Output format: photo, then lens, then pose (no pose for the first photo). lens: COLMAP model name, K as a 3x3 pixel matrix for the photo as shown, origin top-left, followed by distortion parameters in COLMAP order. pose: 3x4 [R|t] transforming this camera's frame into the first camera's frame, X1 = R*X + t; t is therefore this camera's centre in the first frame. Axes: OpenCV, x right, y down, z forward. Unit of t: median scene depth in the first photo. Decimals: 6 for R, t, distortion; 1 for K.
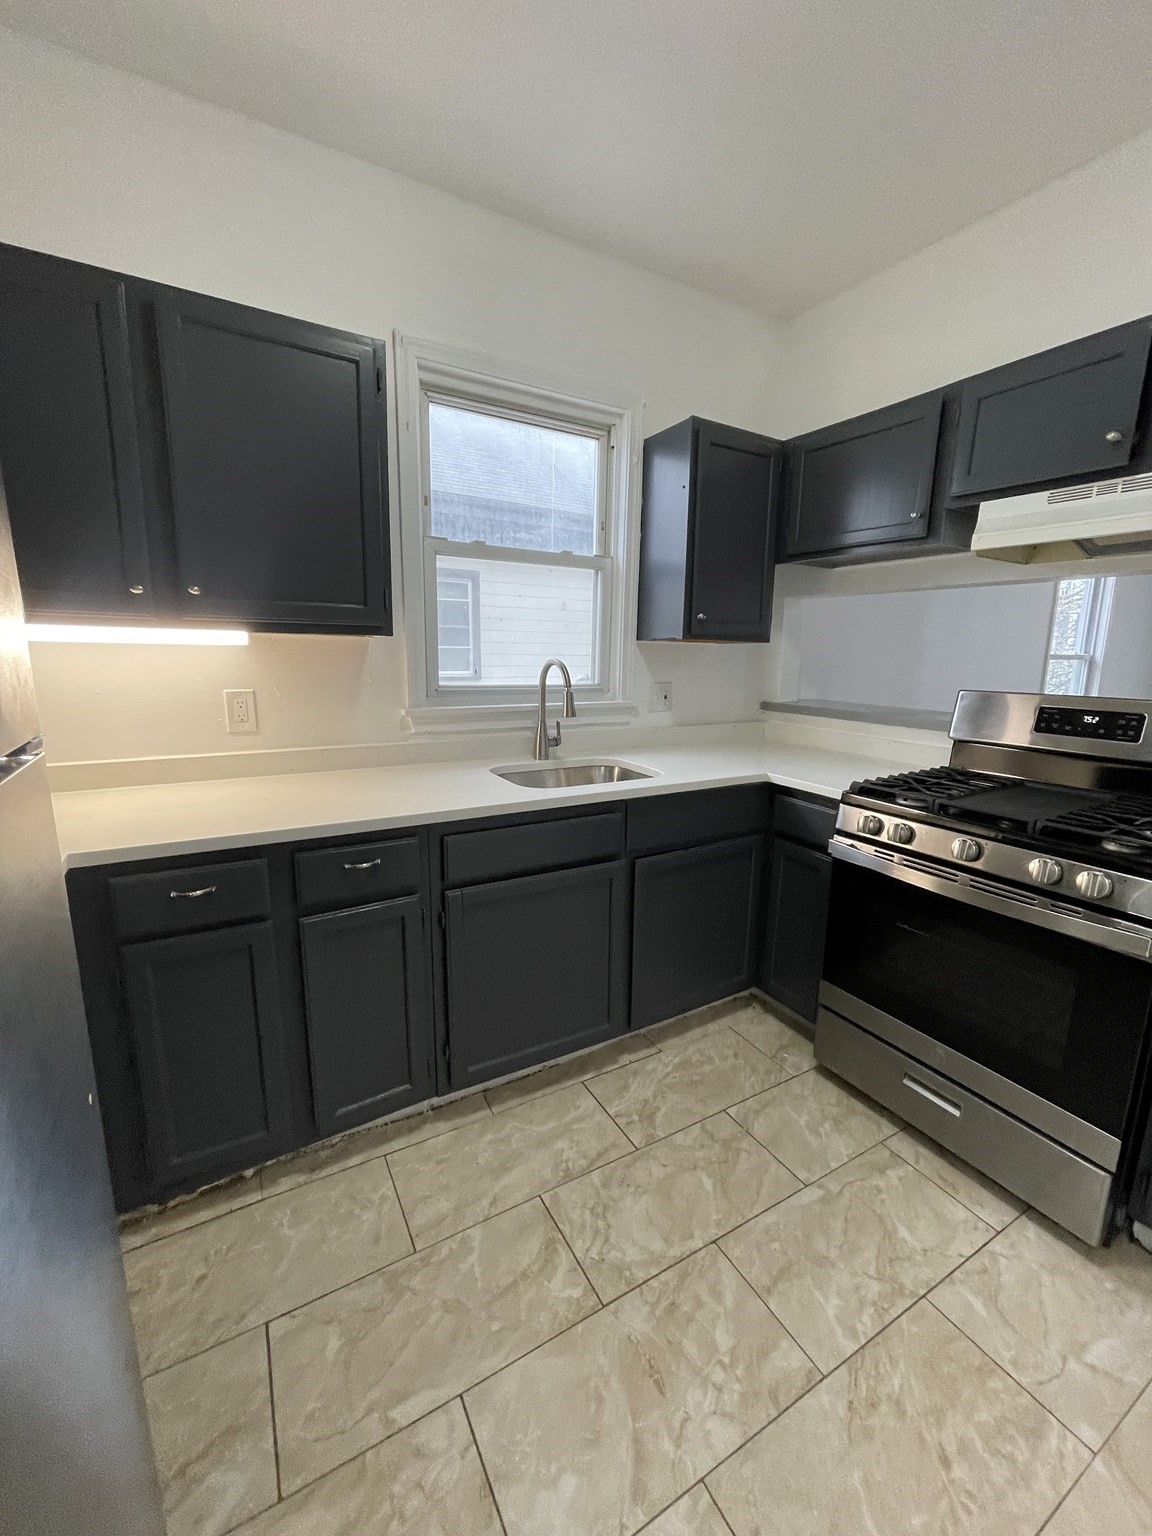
lens RADIAL K [[618.9, 0, 576.0], [0, 618.9, 768.0], [0, 0, 1]] dist [-0.016040, 0.011419]
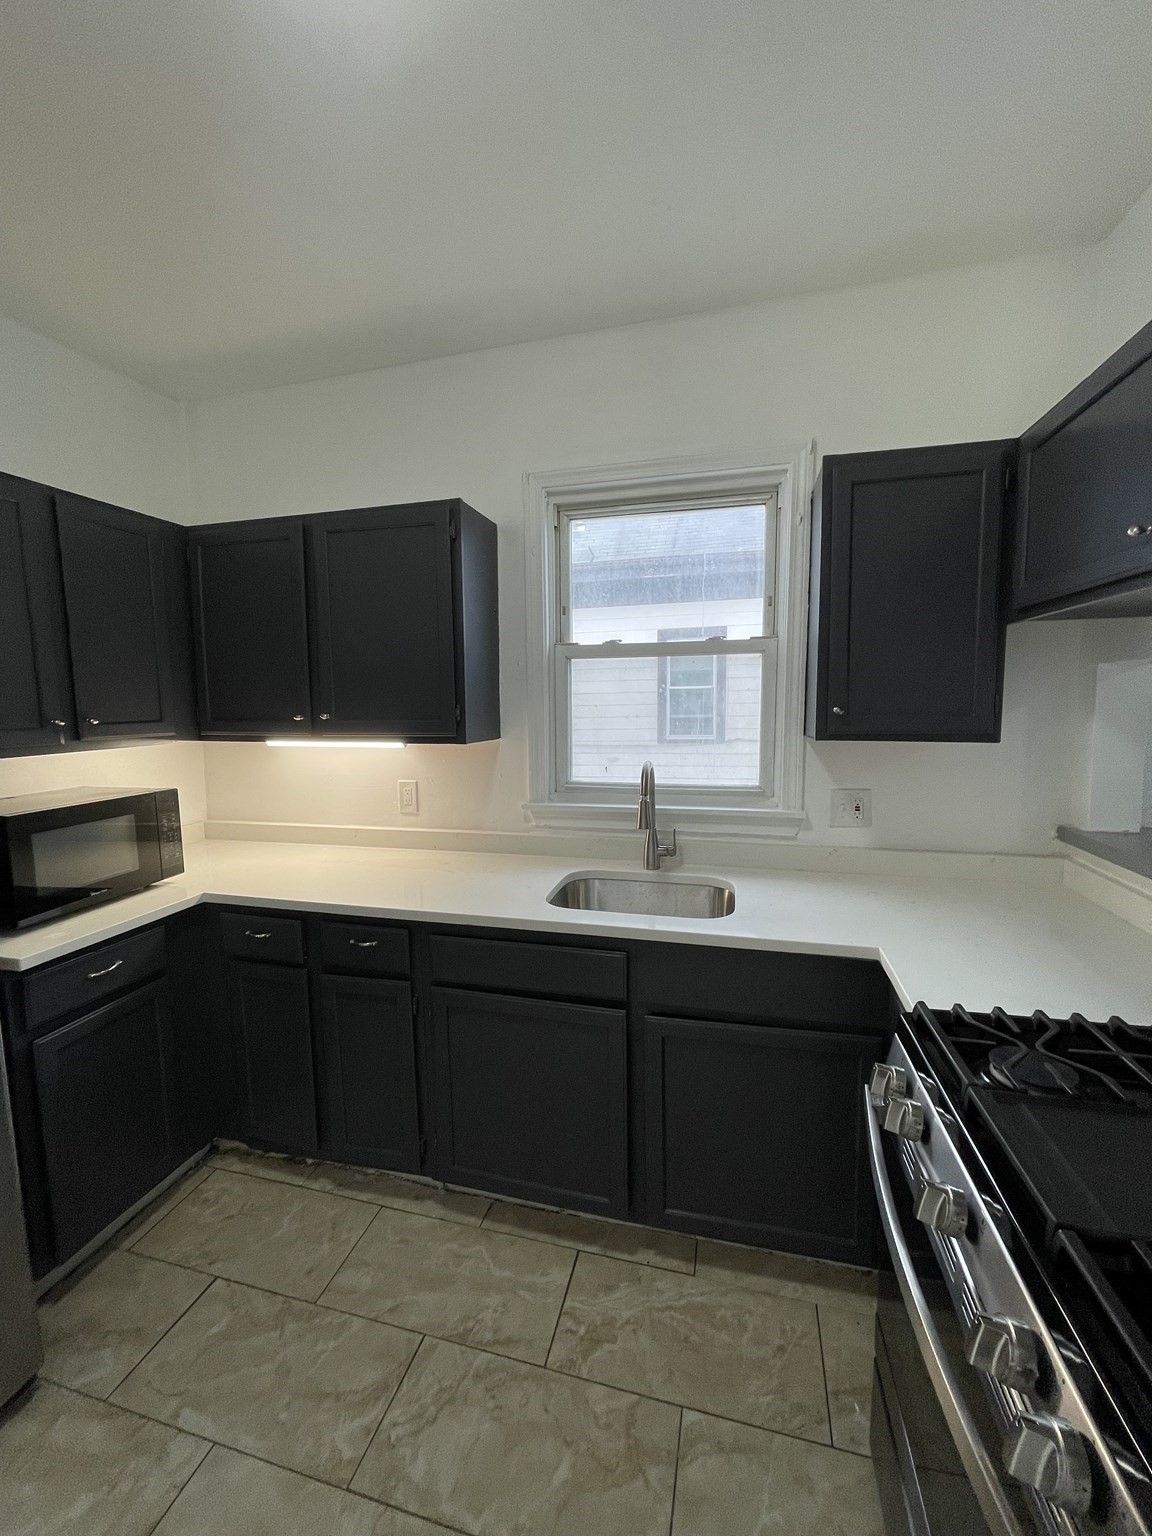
lens RADIAL K [[612.9, 0, 576.0], [0, 612.9, 768.0], [0, 0, 1]] dist [-0.000406, -0.000070]
pose [[0.714004, 0.050703, -0.698303, 0.587773], [-0.106917, 0.993573, -0.037179, -0.139126], [0.691930, 0.101207, 0.714836, 0.314731]]
